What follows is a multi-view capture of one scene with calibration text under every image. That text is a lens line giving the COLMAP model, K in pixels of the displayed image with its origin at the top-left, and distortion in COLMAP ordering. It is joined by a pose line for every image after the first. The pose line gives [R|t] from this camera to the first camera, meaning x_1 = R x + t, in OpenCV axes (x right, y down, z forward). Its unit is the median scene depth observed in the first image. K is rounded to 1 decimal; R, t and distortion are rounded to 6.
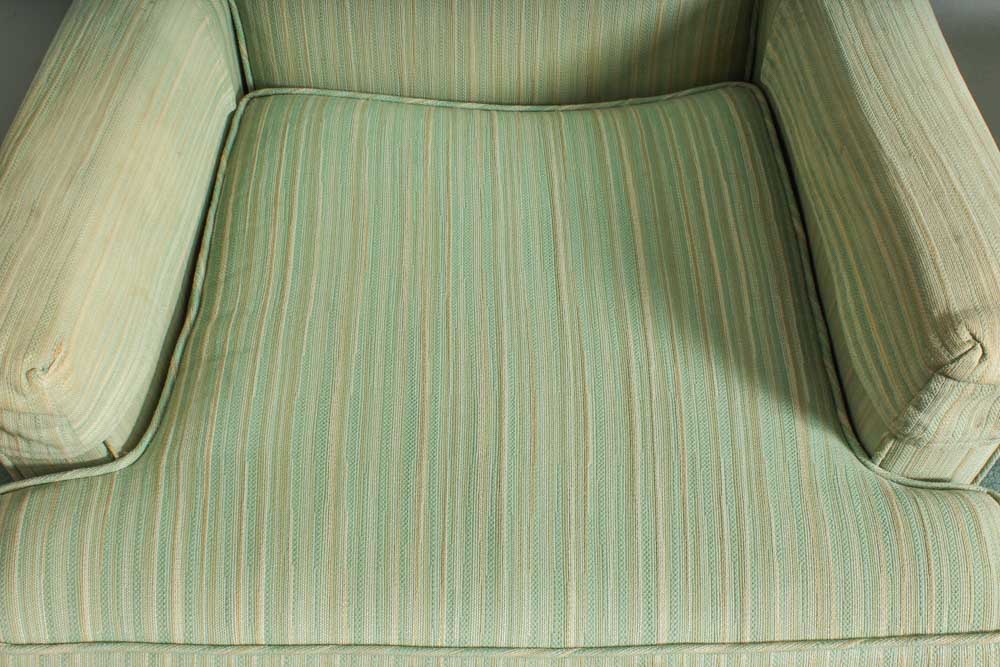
lens RADIAL K [[1222.9, 0, 501.4], [0, 1222.9, 334.2], [0, 0, 1]] dist [0.015255, 0.000000]
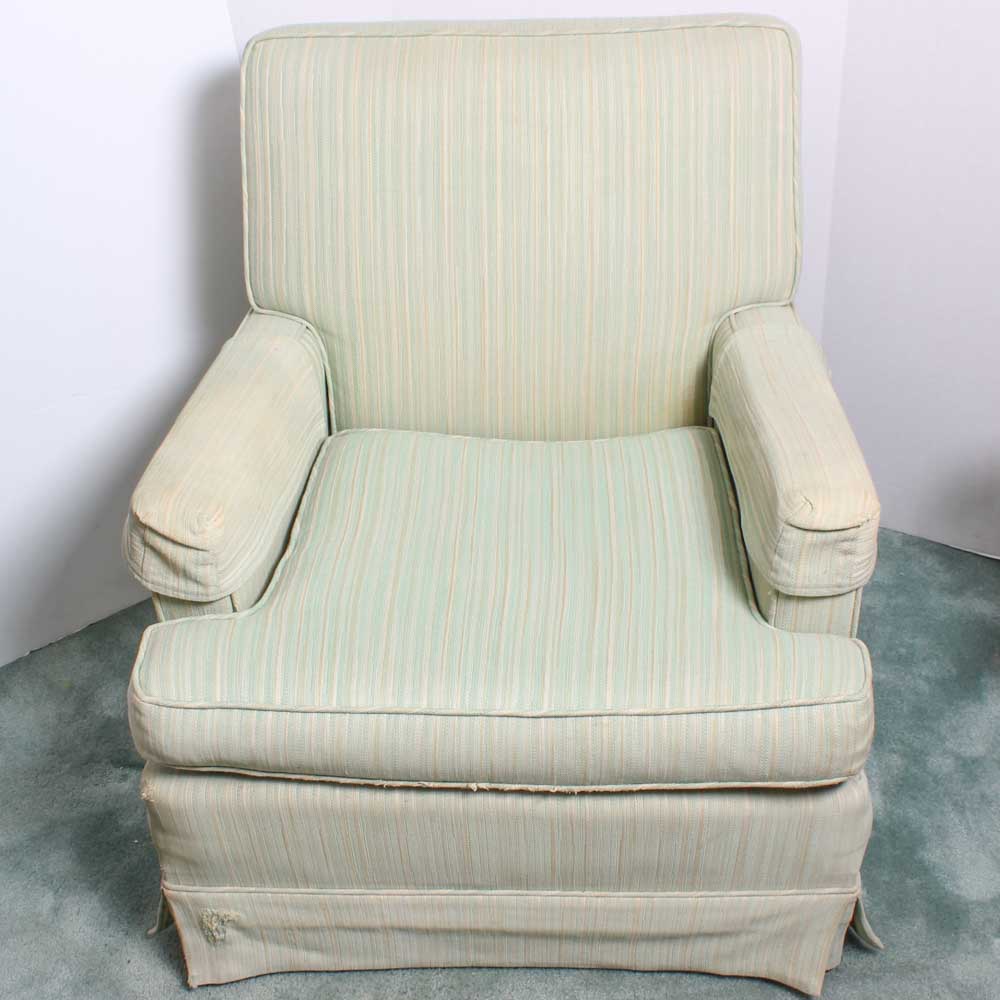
lens RADIAL K [[1523.1, 0, 498.8], [0, 1523.1, 498.5], [0, 0, 1]] dist [0.158509, 0.000000]
pose [[0.998233, 0.003401, -0.059328, 0.090637], [-0.023213, 0.941358, -0.336611, 0.523744], [0.054704, 0.337393, 0.939773, -0.660950]]
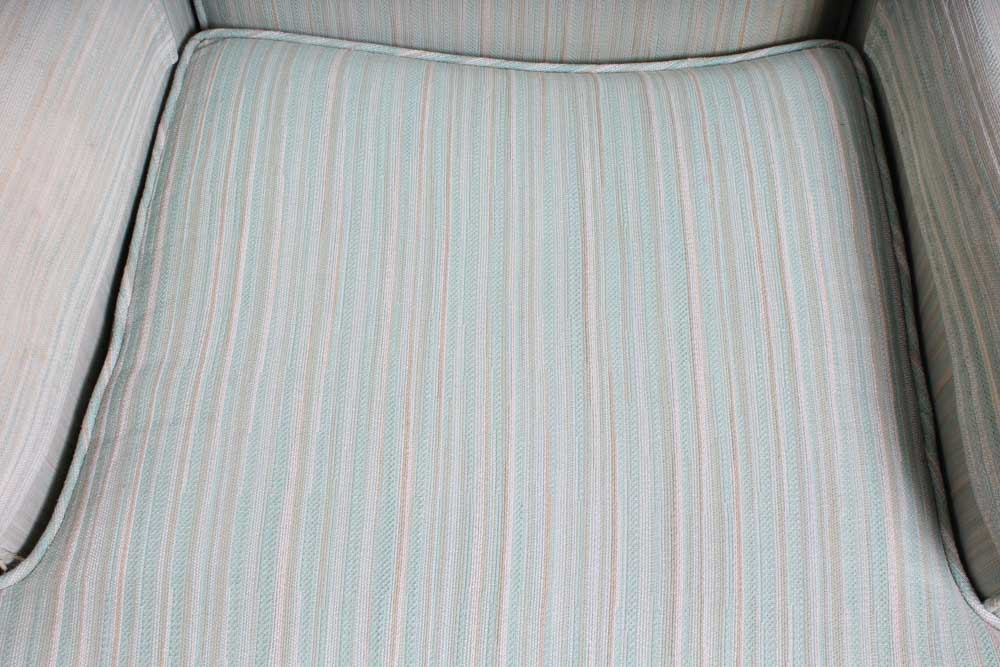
lens RADIAL K [[1266.5, 0, 514.5], [0, 1266.5, 354.5], [0, 0, 1]] dist [-0.015827, 0.000000]
pose [[0.999458, 0.031896, -0.008092, 0.008768], [-0.030243, 0.987275, 0.156118, -0.154510], [0.012969, -0.155789, 0.987705, 0.218548]]
